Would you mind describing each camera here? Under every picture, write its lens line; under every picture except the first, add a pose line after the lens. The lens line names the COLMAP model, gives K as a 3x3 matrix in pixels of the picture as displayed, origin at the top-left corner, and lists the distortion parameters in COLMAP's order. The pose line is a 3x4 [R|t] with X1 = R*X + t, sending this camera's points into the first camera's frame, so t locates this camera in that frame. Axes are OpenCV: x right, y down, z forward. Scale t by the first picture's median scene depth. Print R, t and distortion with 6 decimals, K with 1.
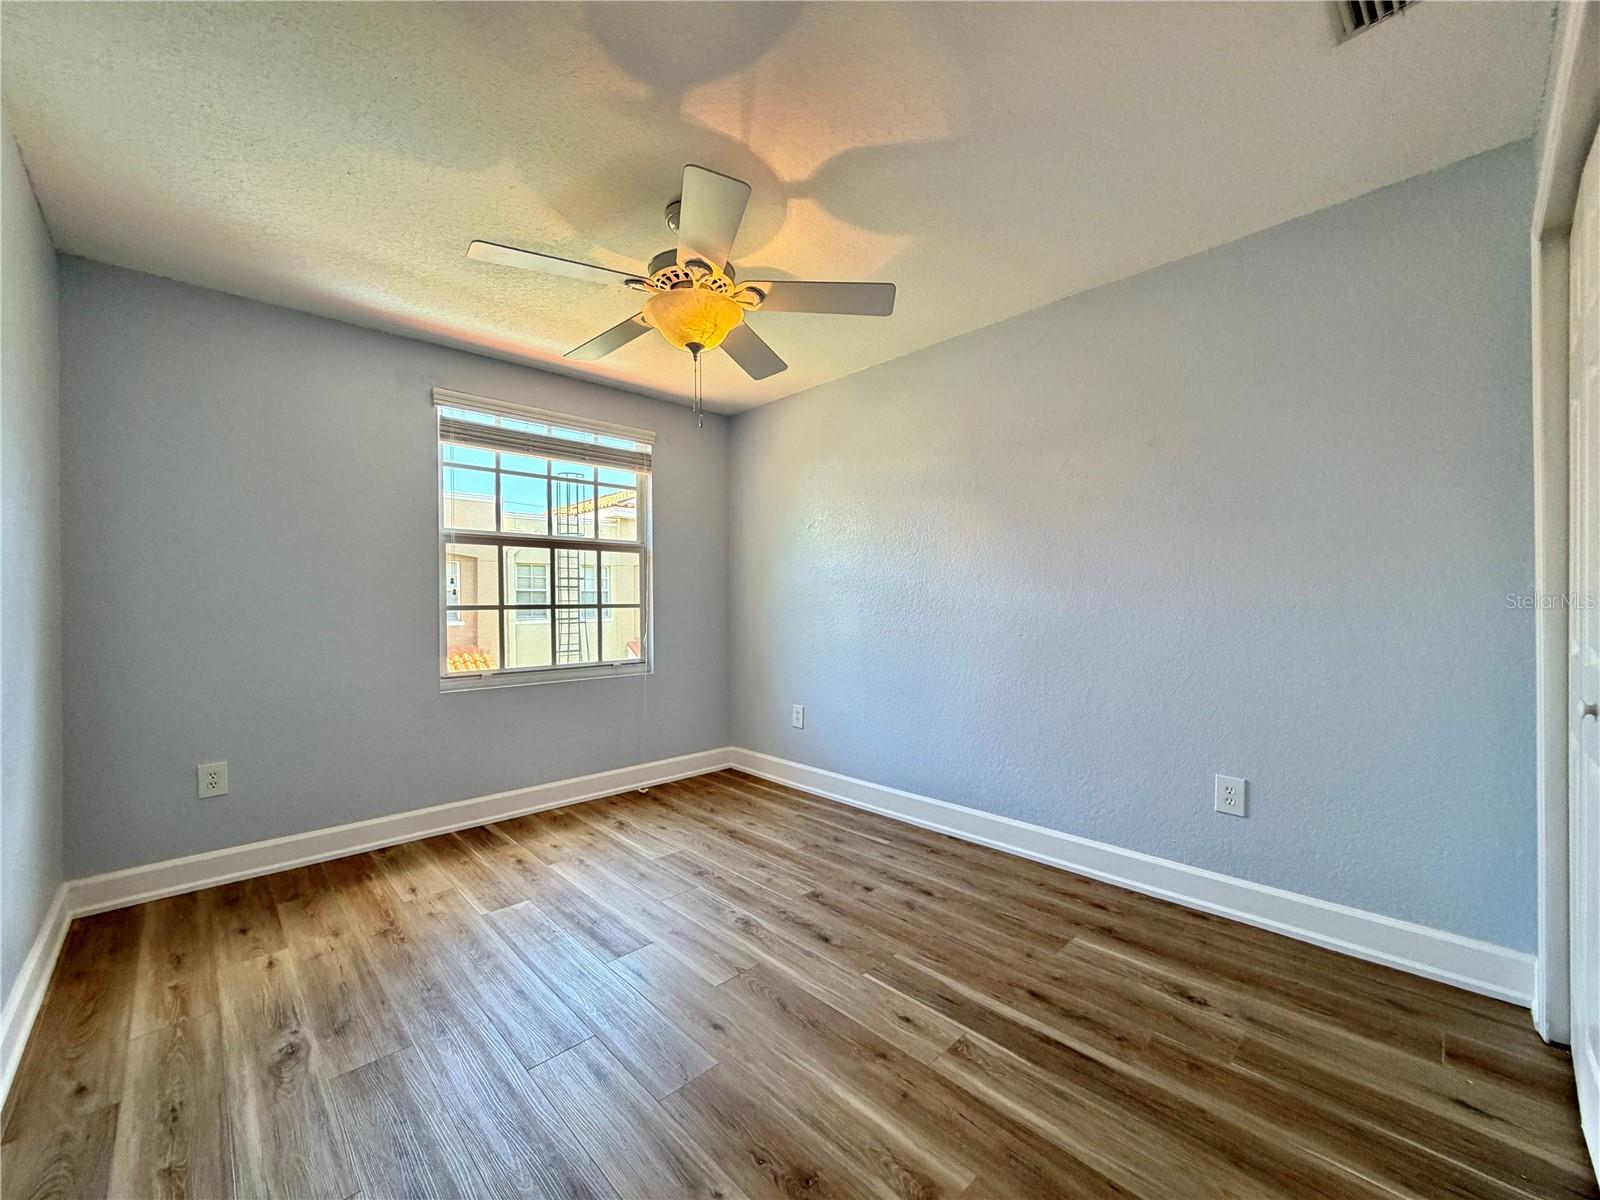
lens RADIAL K [[652.5, 0, 800.0], [0, 652.5, 600.0], [0, 0, 1]] dist [0.000780, 0.000103]
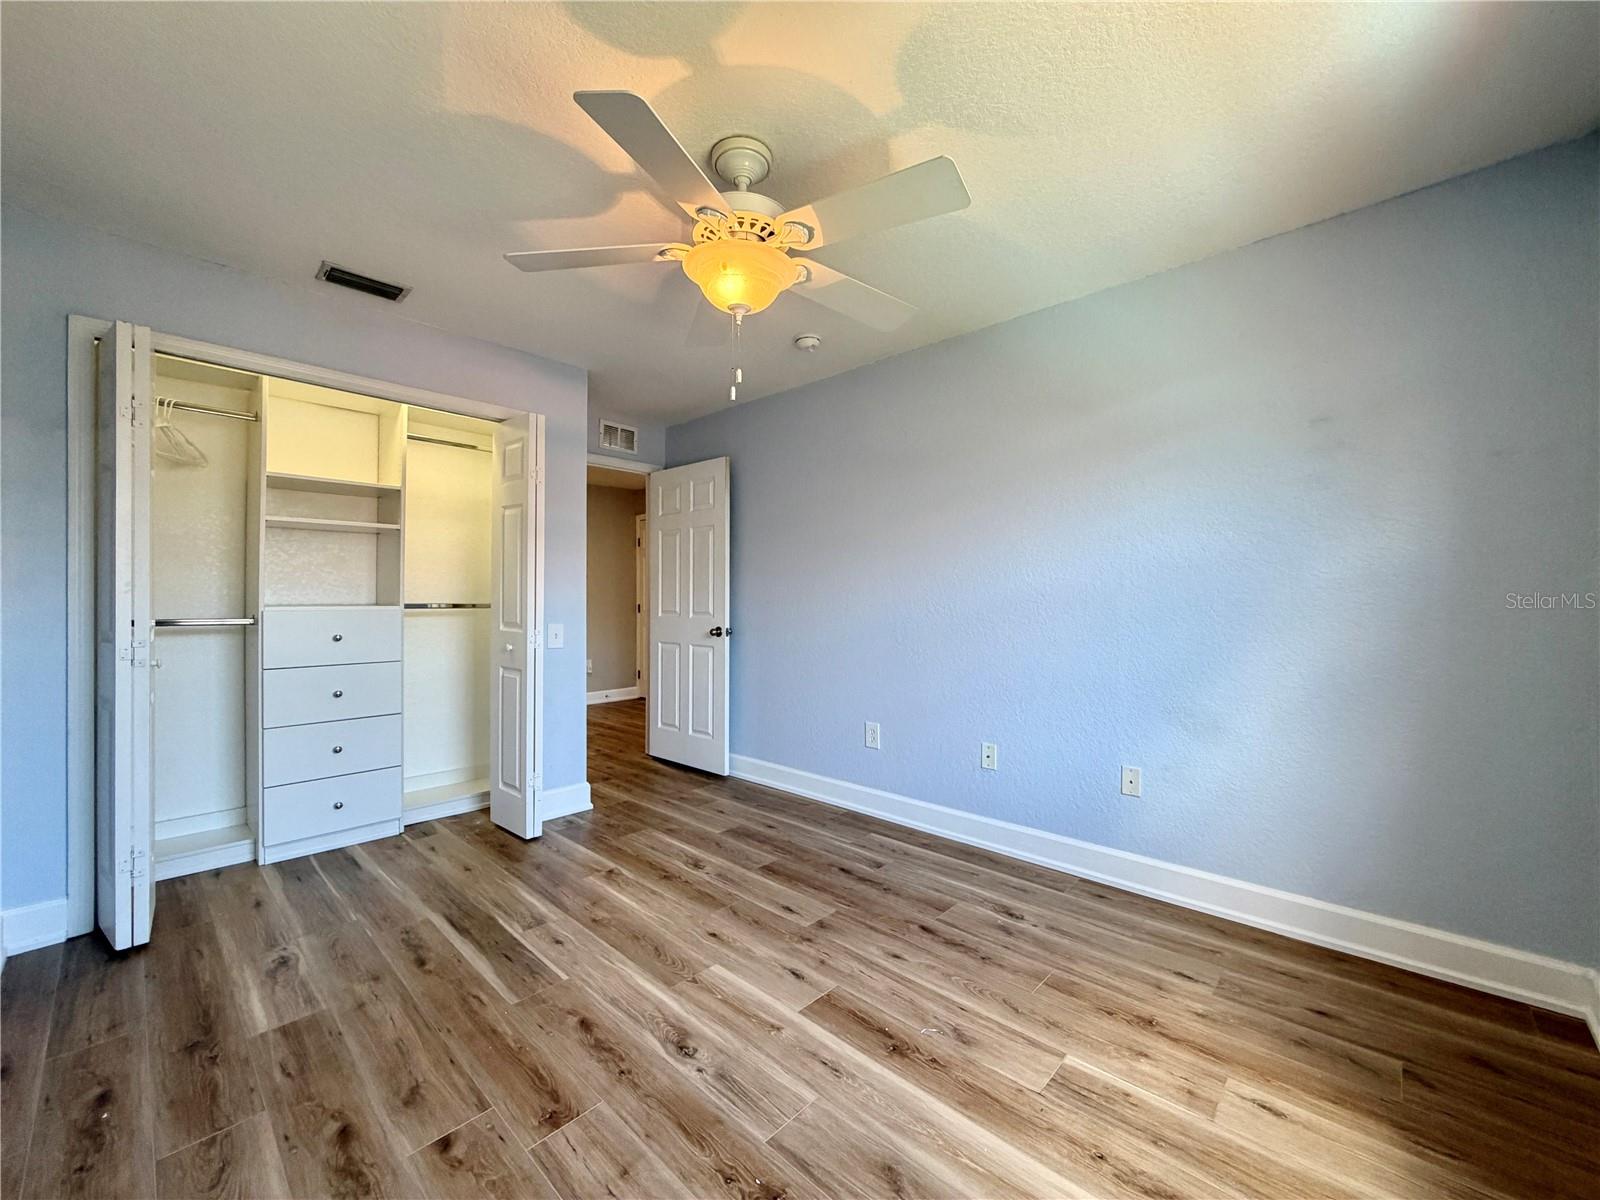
lens RADIAL K [[637.2, 0, 798.8], [0, 637.2, 601.0], [0, 0, 1]] dist [-0.001499, 0.000369]
pose [[-0.998619, 0.006855, -0.052081, -0.192850], [0.006879, 0.999976, -0.000284, 0.003301], [0.052077, -0.000642, -0.998643, 1.848375]]
